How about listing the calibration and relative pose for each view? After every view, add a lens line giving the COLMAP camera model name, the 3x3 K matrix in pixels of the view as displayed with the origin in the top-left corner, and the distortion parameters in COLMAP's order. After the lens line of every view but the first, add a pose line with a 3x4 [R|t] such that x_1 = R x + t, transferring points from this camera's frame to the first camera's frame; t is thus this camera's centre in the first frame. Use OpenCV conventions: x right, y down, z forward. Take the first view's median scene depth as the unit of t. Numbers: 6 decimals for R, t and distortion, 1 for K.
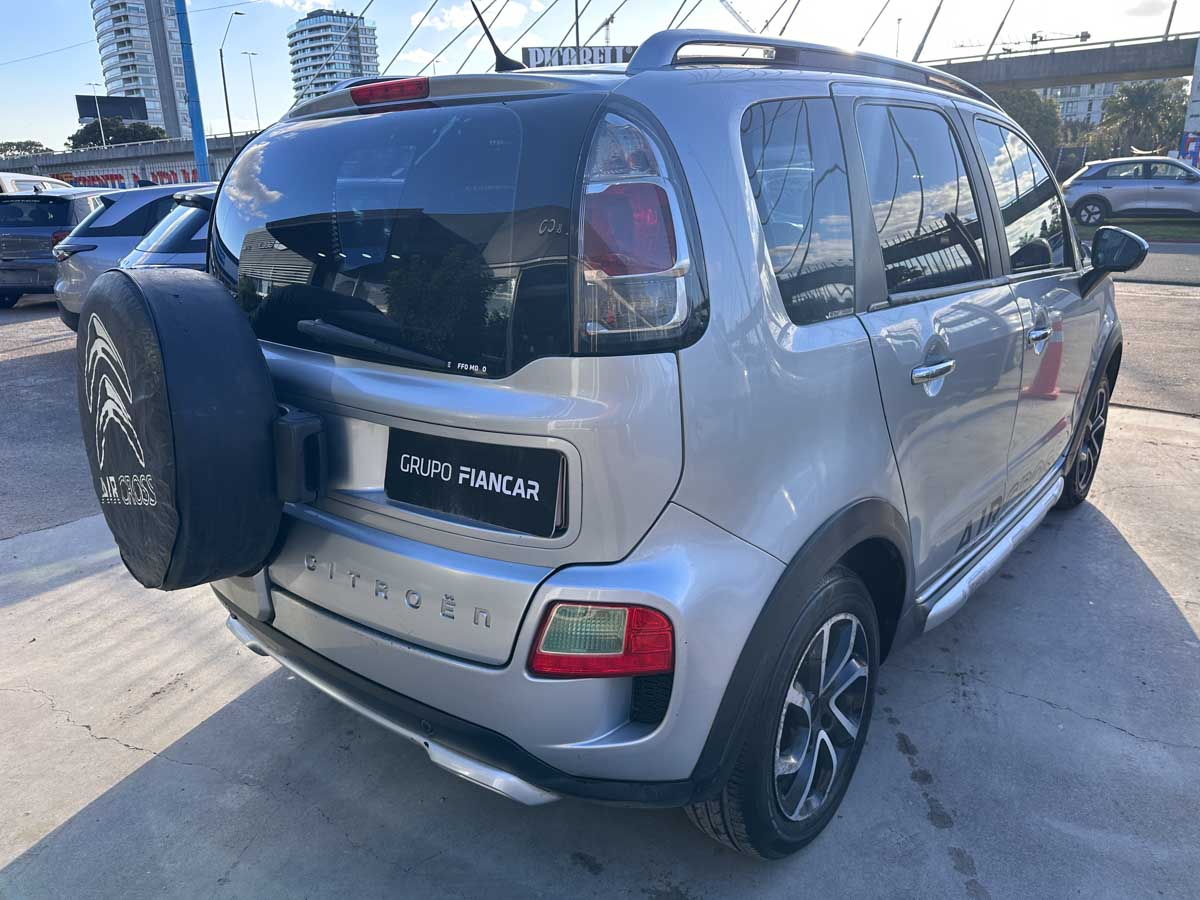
lens RADIAL K [[858.2, 0, 591.9], [0, 858.2, 450.2], [0, 0, 1]] dist [-0.005417, -0.002379]
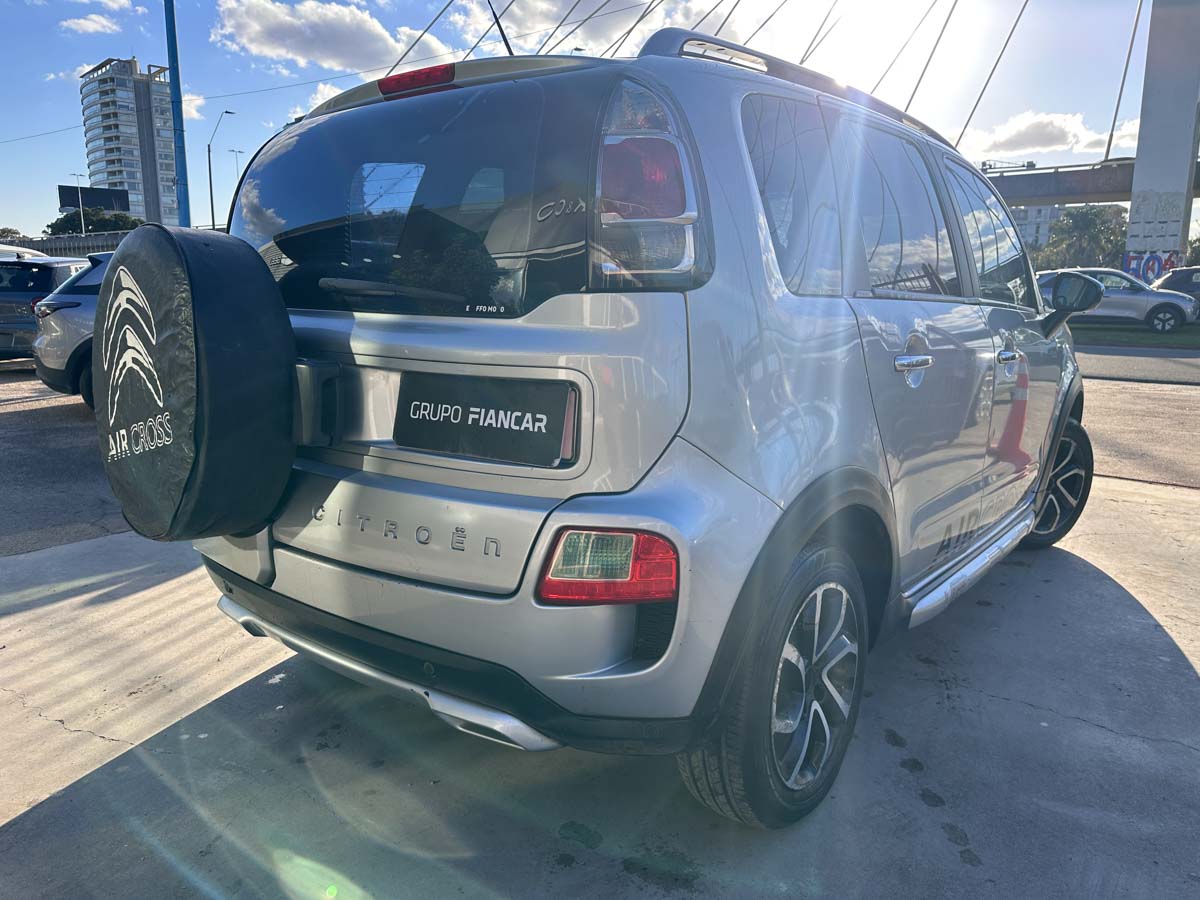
lens RADIAL K [[859.1, 0, 600.0], [0, 859.1, 450.0], [0, 0, 1]] dist [-0.003280, -0.004696]
pose [[0.998840, 0.021342, 0.043170, -0.037086], [-0.016285, 0.993315, -0.114282, 0.156178], [-0.045320, 0.113446, 0.992510, -0.031259]]
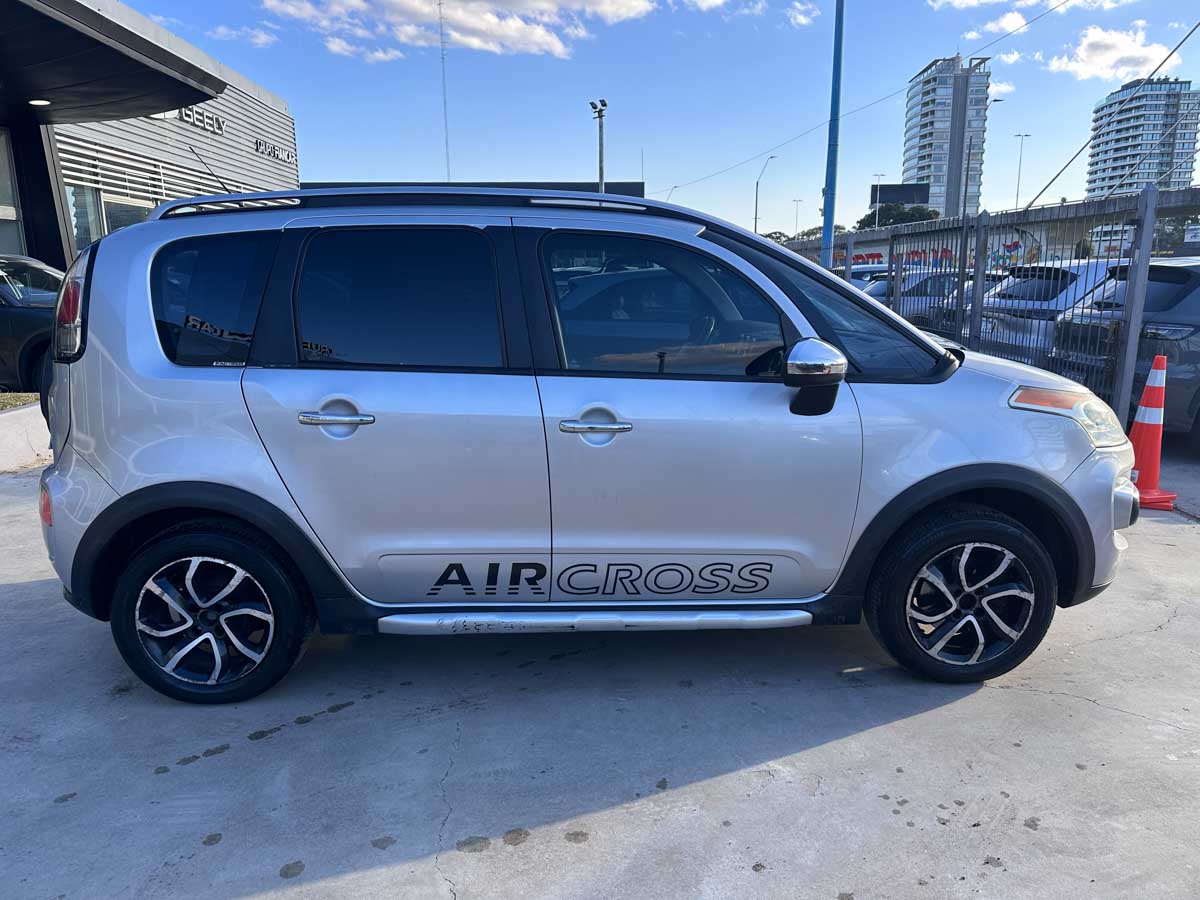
lens RADIAL K [[838.5, 0, 600.0], [0, 838.5, 450.0], [0, 0, 1]] dist [0.042489, -0.045096]
pose [[0.680574, 0.166196, -0.713581, 1.816937], [-0.223670, 0.974569, 0.013658, -0.169859], [0.697704, 0.150311, 0.700440, 0.408688]]
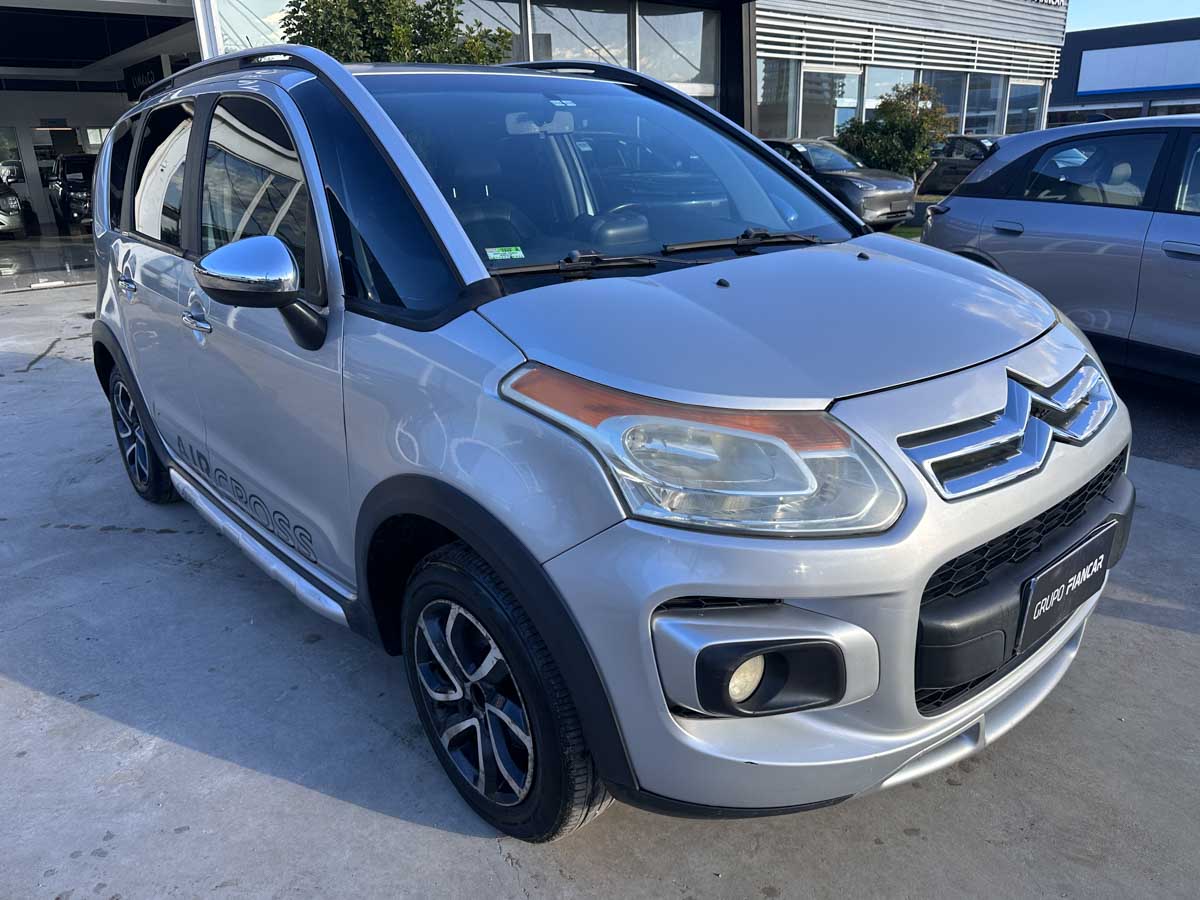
lens RADIAL K [[838.5, 0, 600.0], [0, 838.5, 450.0], [0, 0, 1]] dist [0.042489, -0.045096]
pose [[-0.126135, 0.351978, -0.927470, 1.985860], [-0.268031, 0.888073, 0.373478, -0.679123], [0.955117, 0.295700, -0.017676, 2.119040]]
